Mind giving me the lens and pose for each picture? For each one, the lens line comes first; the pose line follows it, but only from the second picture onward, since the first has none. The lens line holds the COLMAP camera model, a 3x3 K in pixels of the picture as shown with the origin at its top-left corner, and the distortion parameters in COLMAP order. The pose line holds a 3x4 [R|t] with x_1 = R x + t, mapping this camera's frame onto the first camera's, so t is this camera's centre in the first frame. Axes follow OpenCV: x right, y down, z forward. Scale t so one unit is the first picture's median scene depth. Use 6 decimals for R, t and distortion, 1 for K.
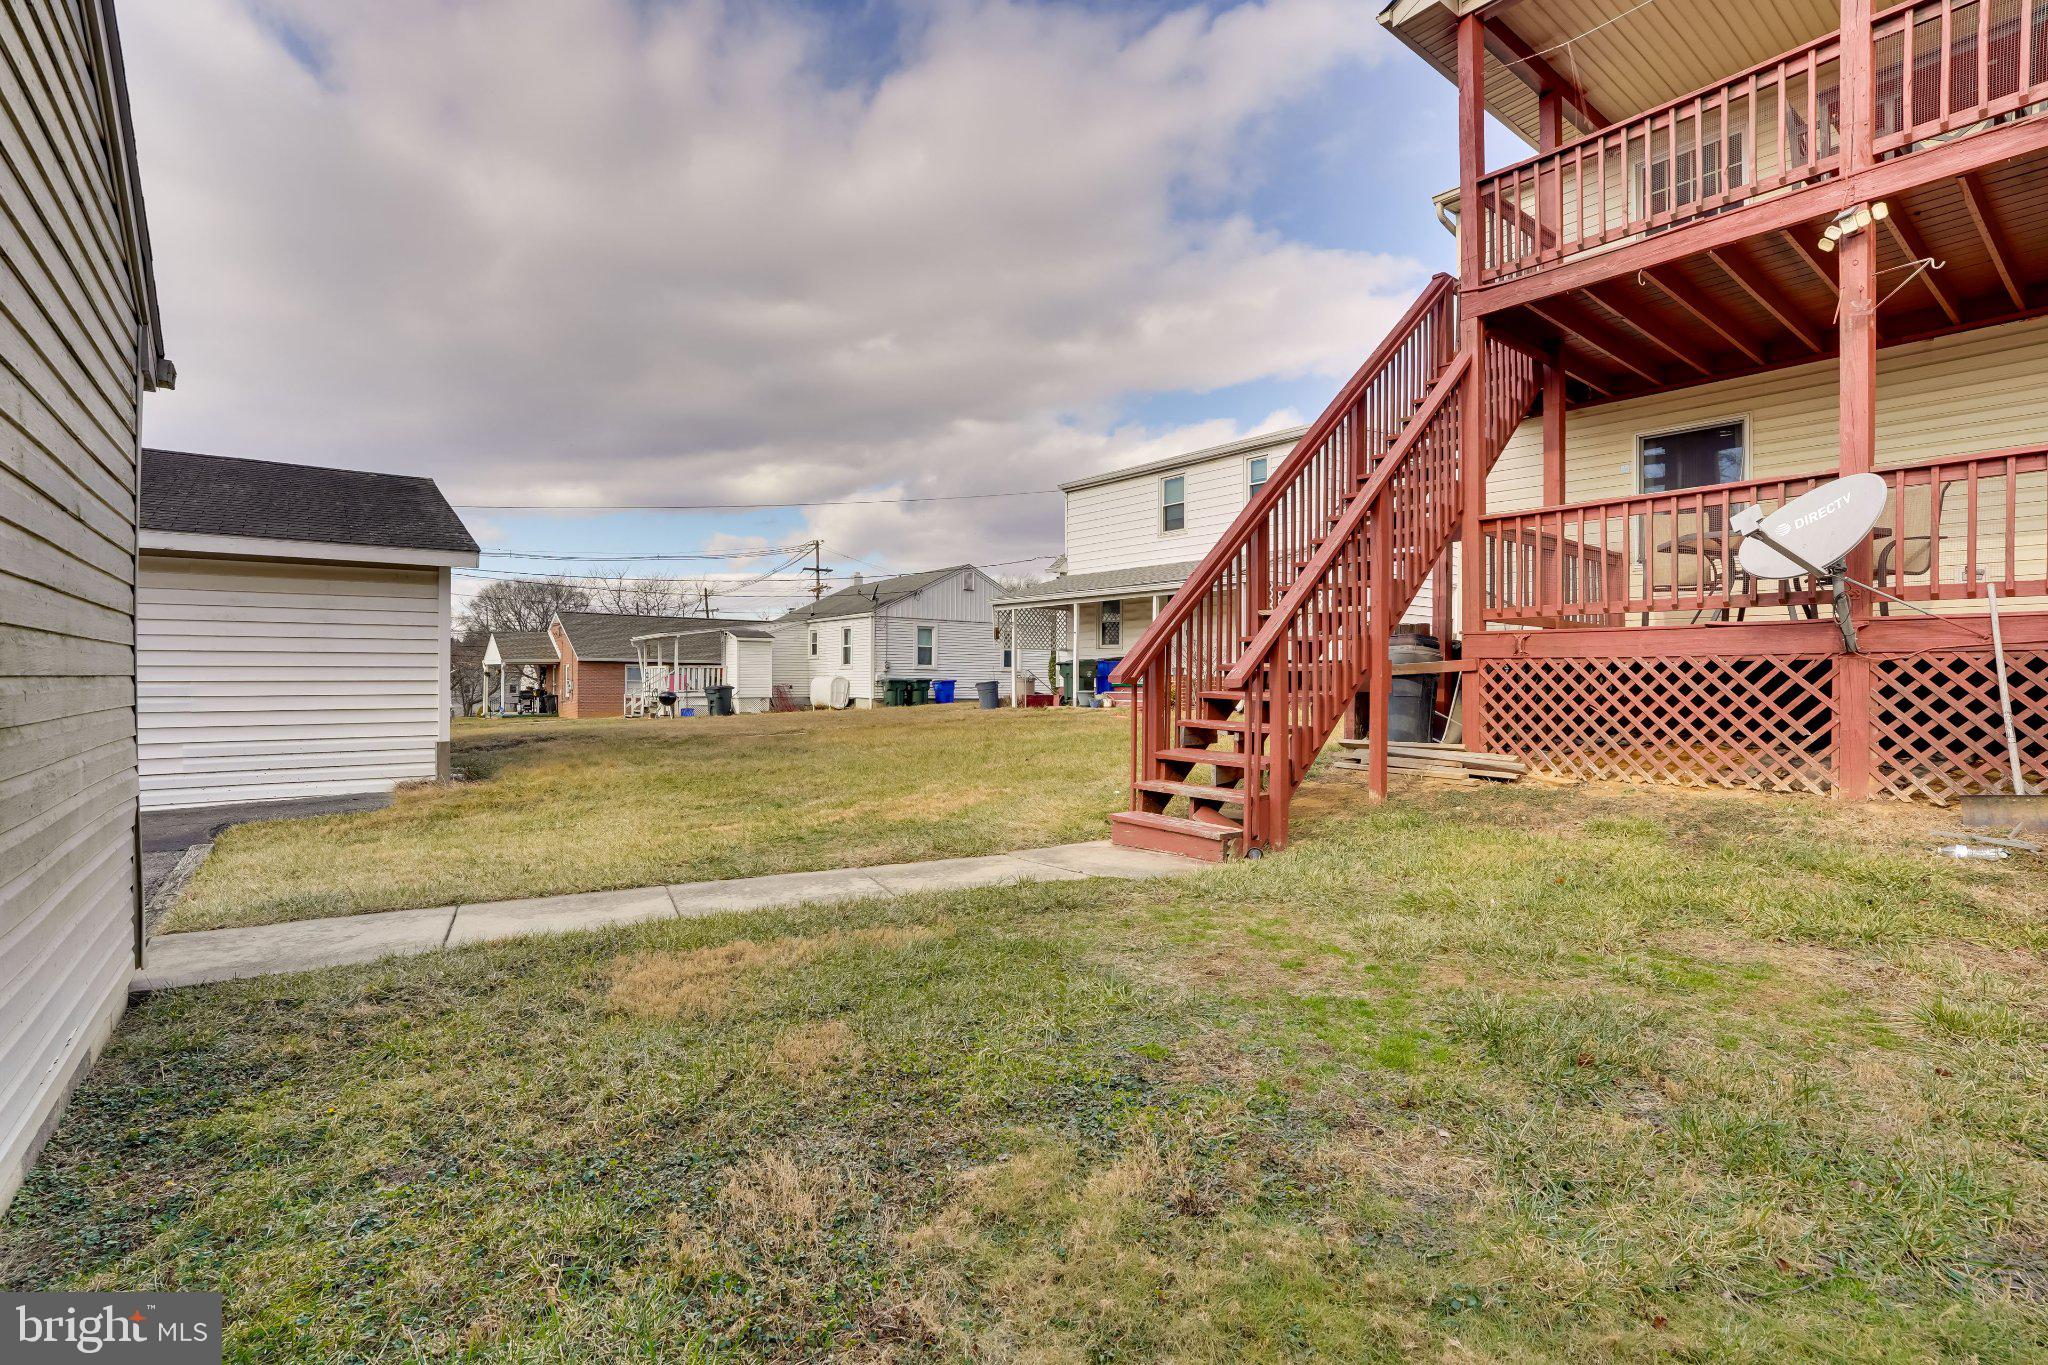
lens RADIAL K [[993.6, 0, 1017.9], [0, 993.6, 675.5], [0, 0, 1]] dist [-0.072955, 0.033036]
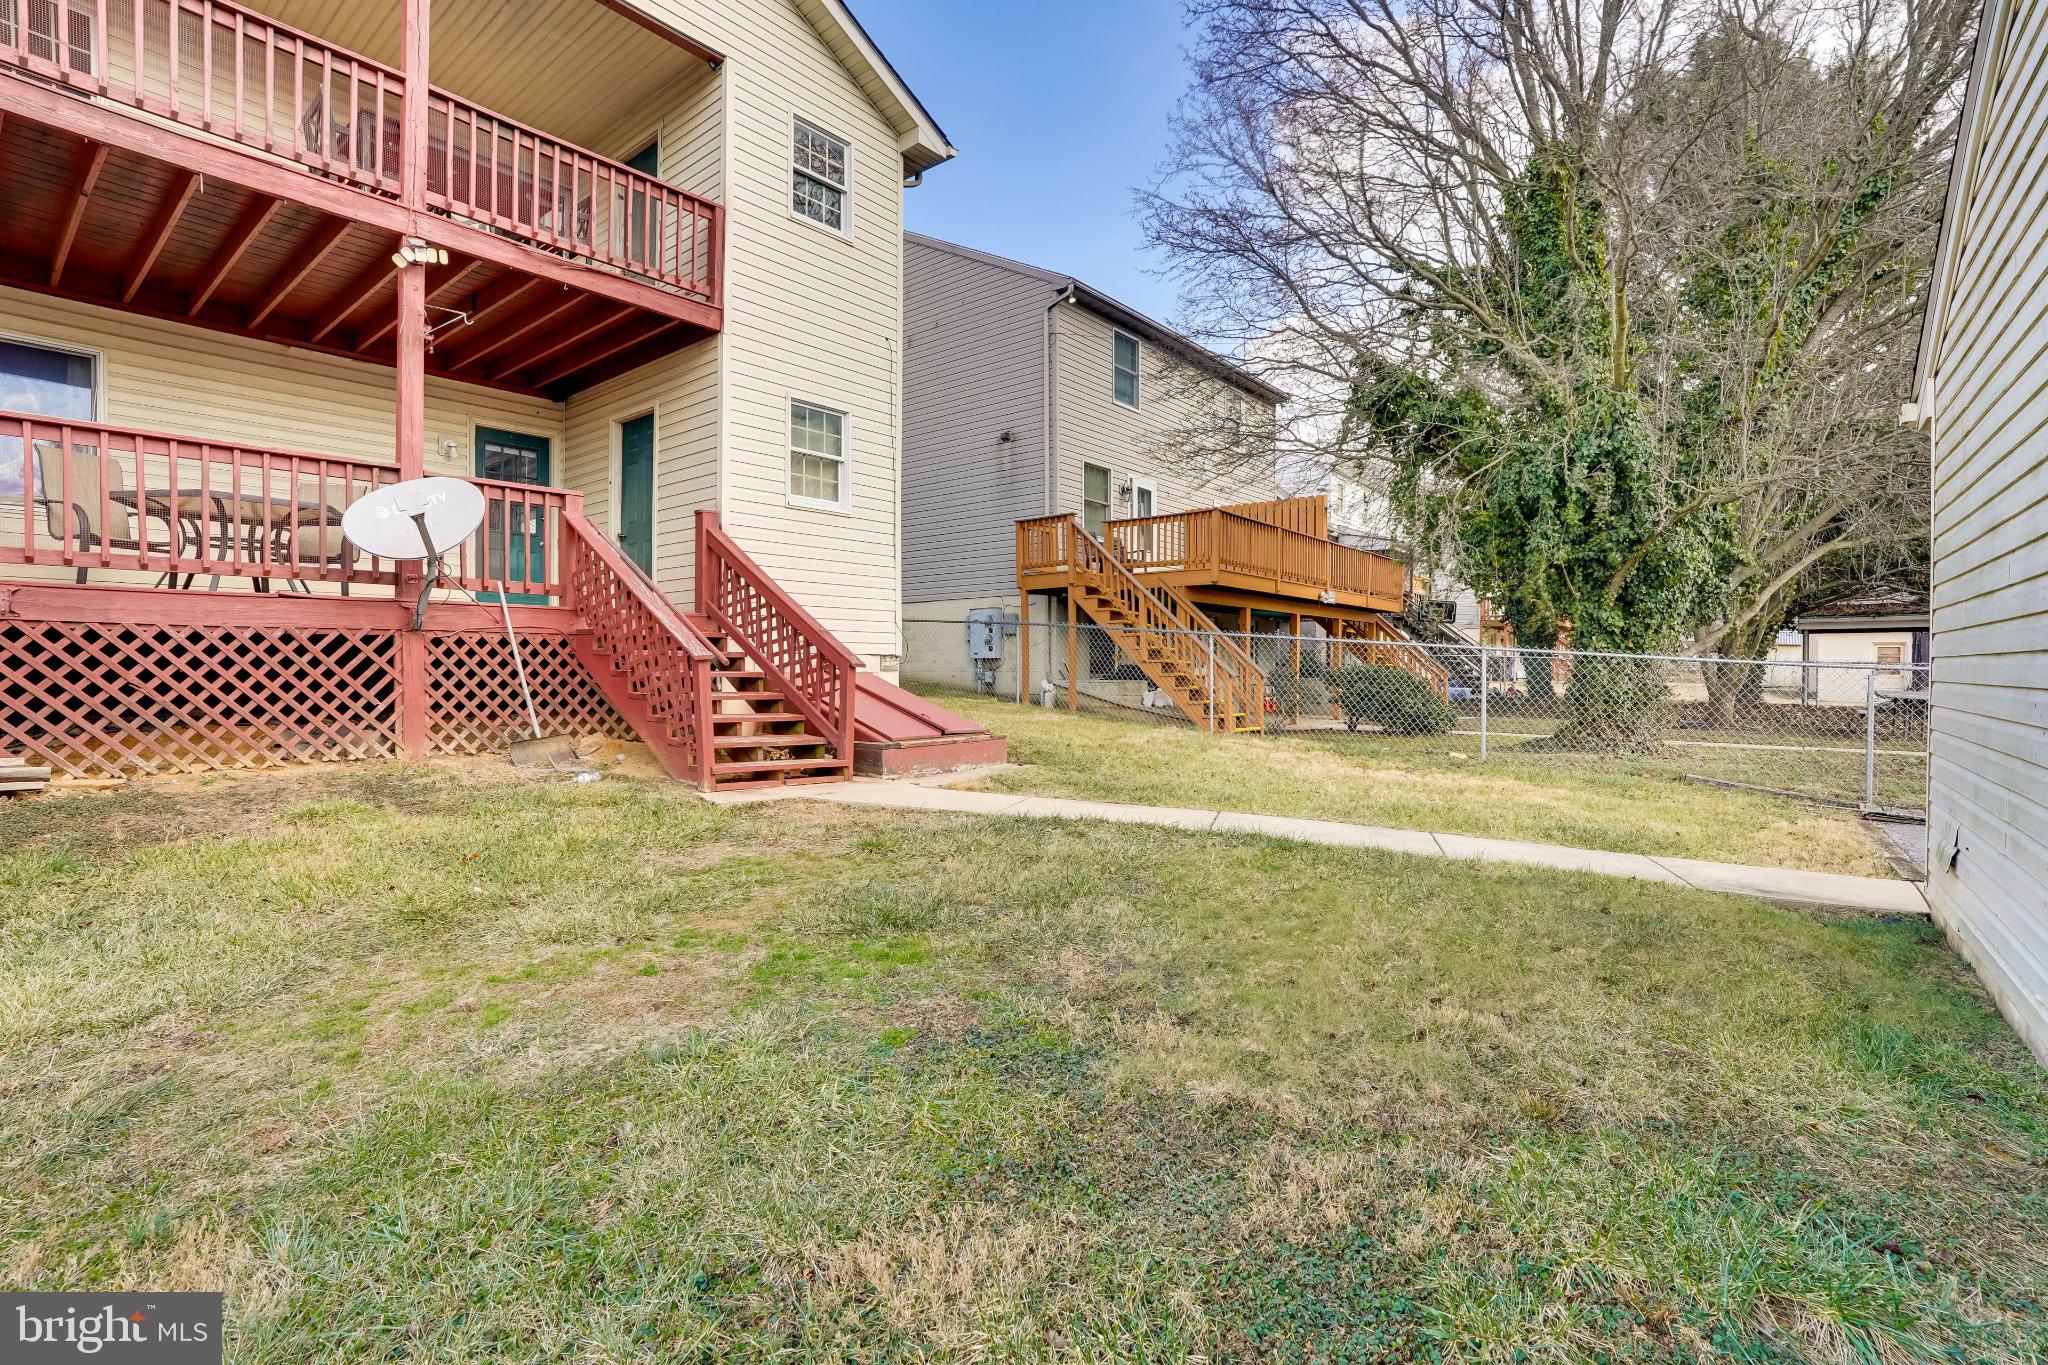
lens RADIAL K [[993.6, 0, 1017.9], [0, 993.6, 675.5], [0, 0, 1]] dist [-0.072955, 0.033036]
pose [[-0.254404, -0.014876, 0.966984, -0.418670], [-0.009033, 0.999875, 0.013006, 0.009095], [-0.967056, -0.005426, -0.254506, 0.581440]]
